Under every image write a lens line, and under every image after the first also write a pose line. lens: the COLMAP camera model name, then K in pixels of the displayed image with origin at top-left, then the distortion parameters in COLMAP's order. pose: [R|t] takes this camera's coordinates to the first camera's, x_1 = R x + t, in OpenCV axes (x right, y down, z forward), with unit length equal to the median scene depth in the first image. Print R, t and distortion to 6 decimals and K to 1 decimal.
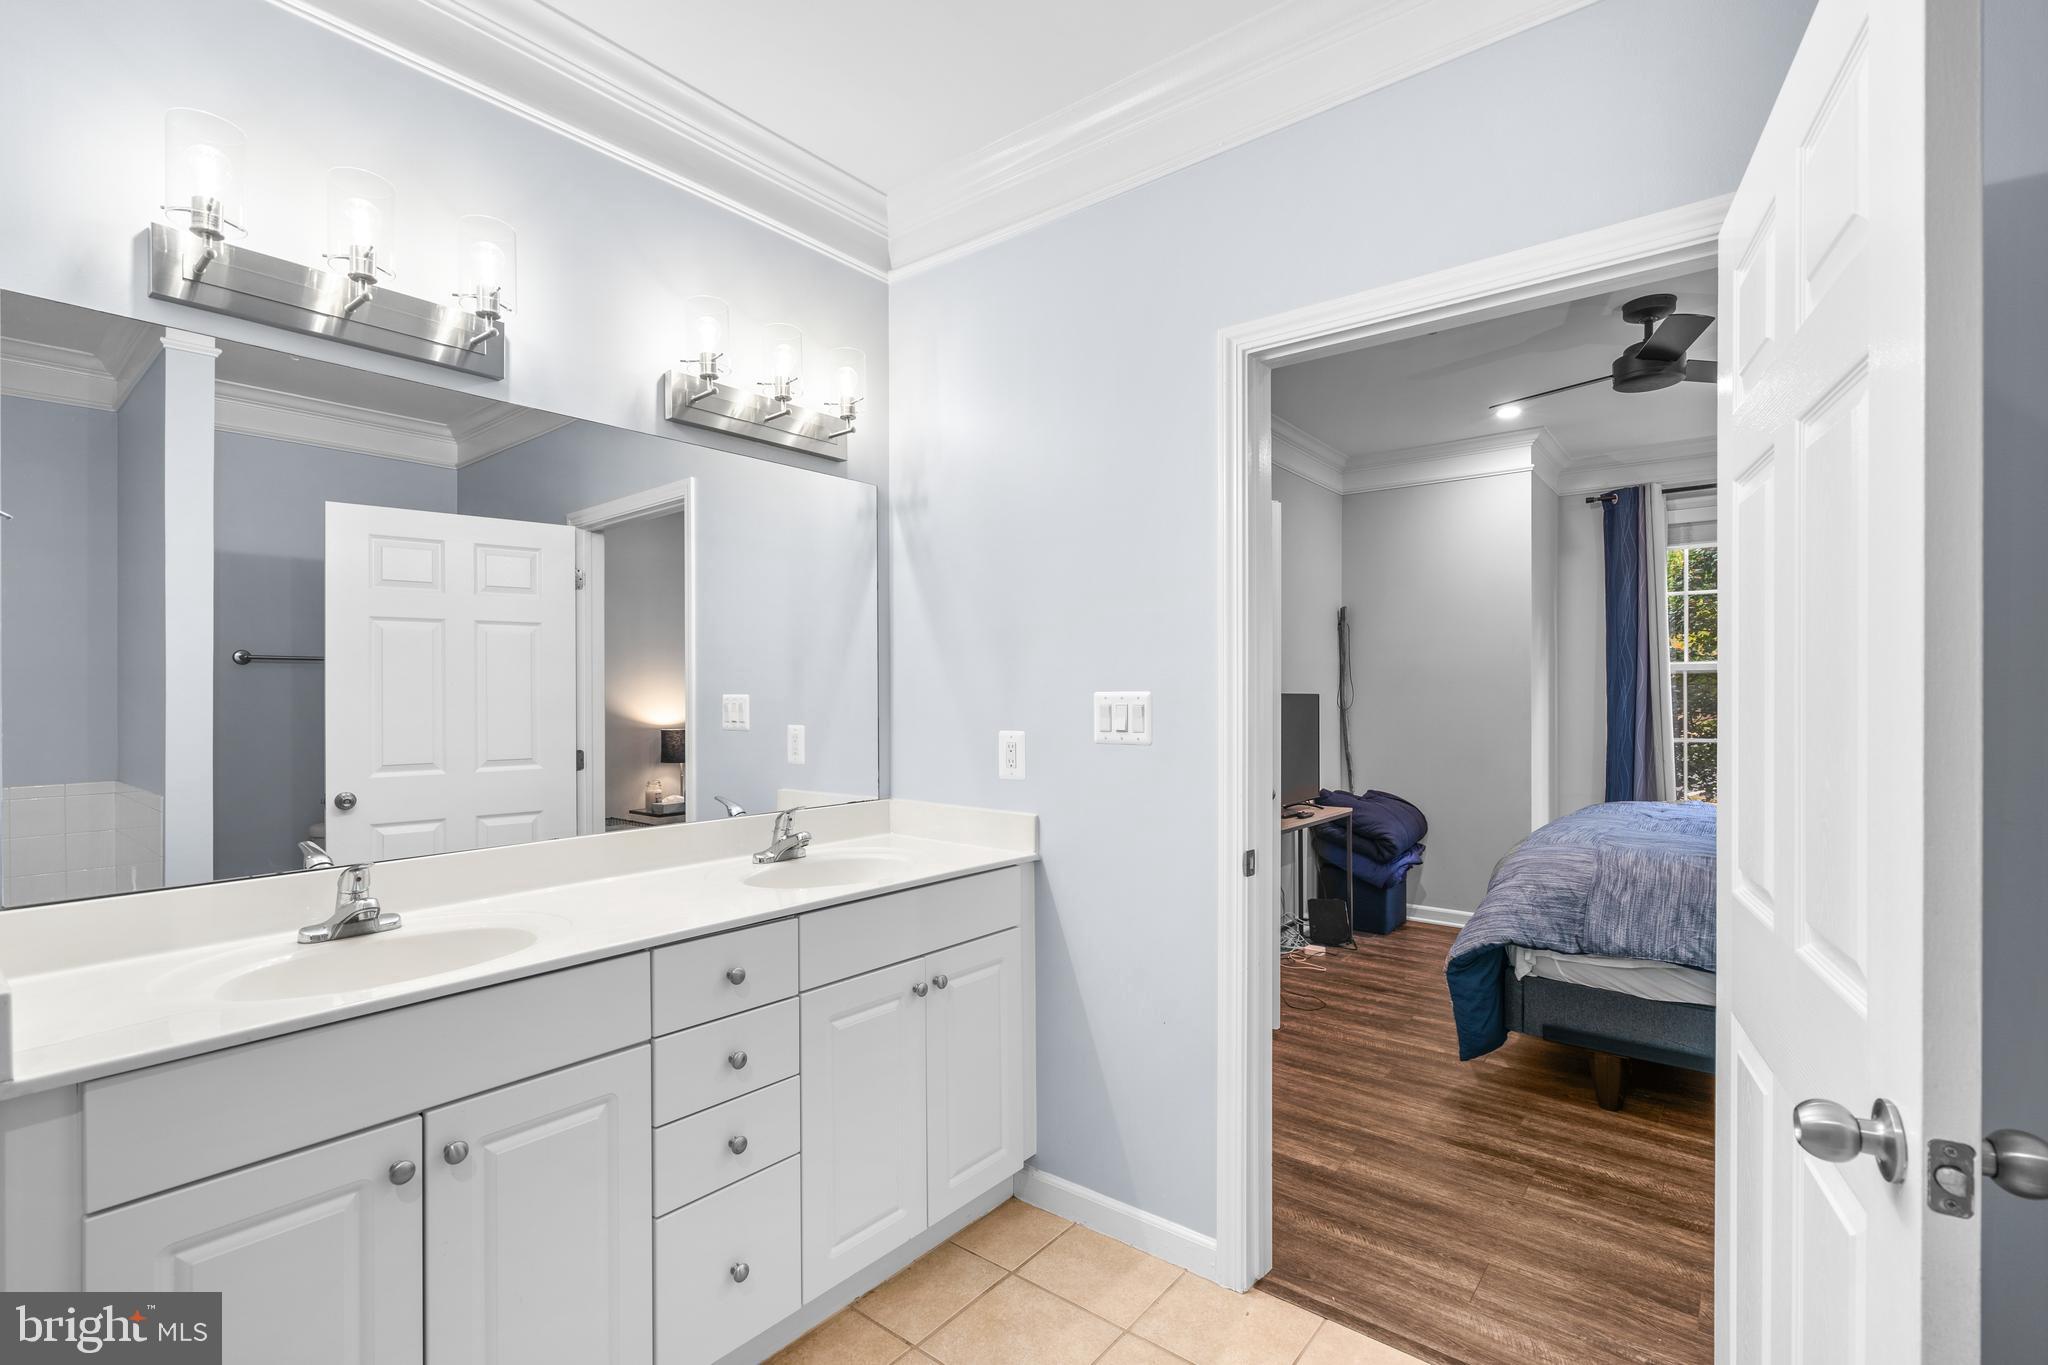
lens RADIAL K [[938.6, 0, 1024.2], [0, 938.6, 689.3], [0, 0, 1]] dist [-0.005084, 0.003557]
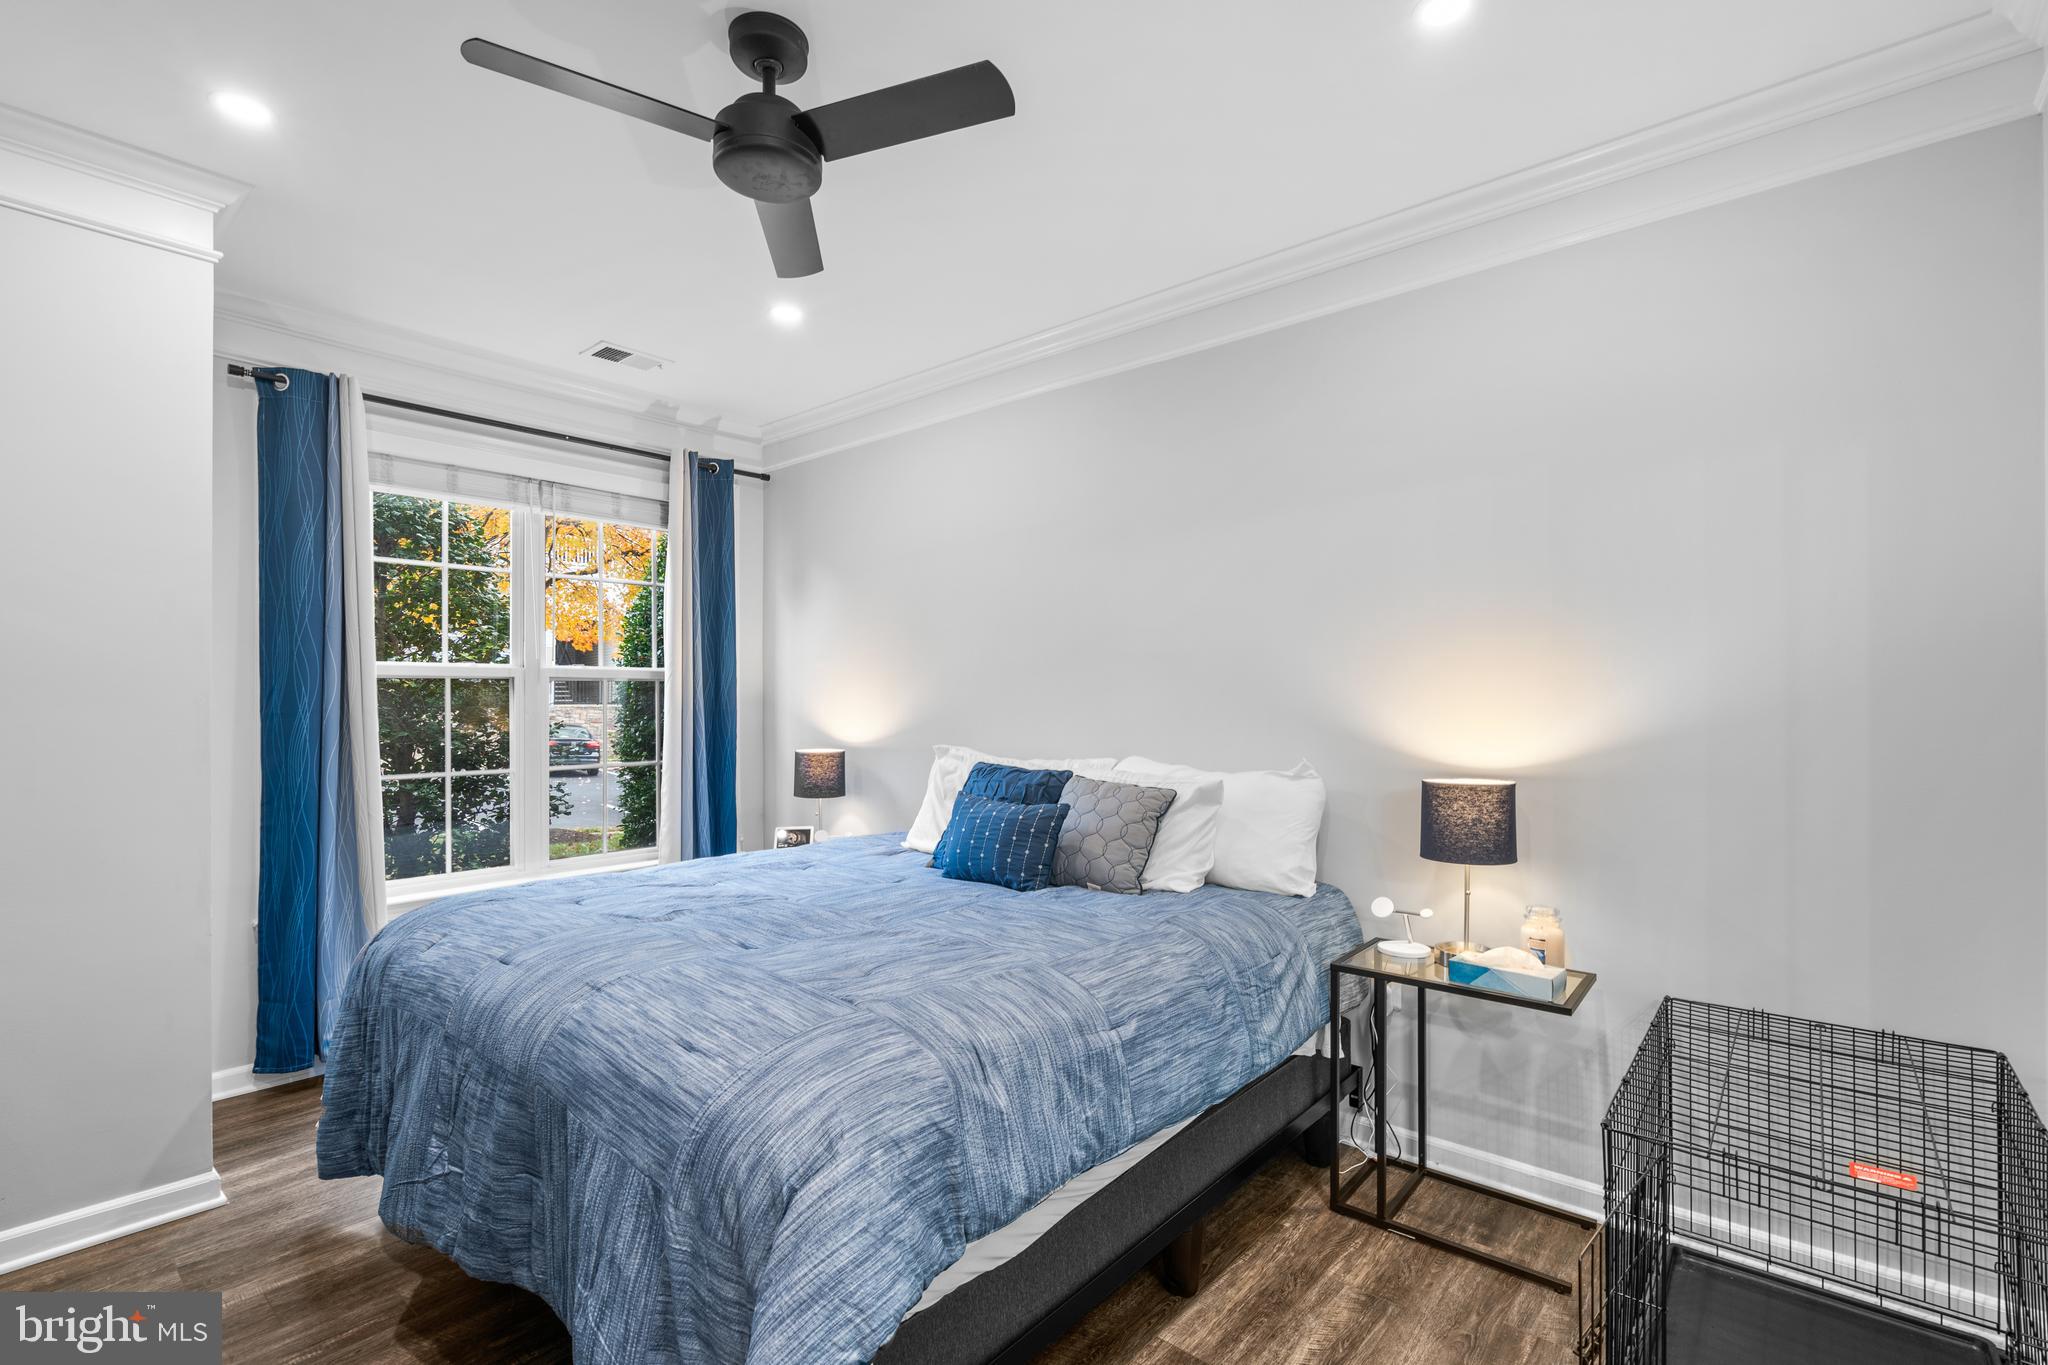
lens RADIAL K [[938.6, 0, 1010.1], [0, 938.6, 697.3], [0, 0, 1]] dist [-0.005084, 0.003557]
pose [[0.038974, 0.008884, 0.999201, 0.100134], [-0.003929, 0.999954, -0.008737, -0.000744], [-0.999233, -0.003585, 0.039007, 0.924194]]
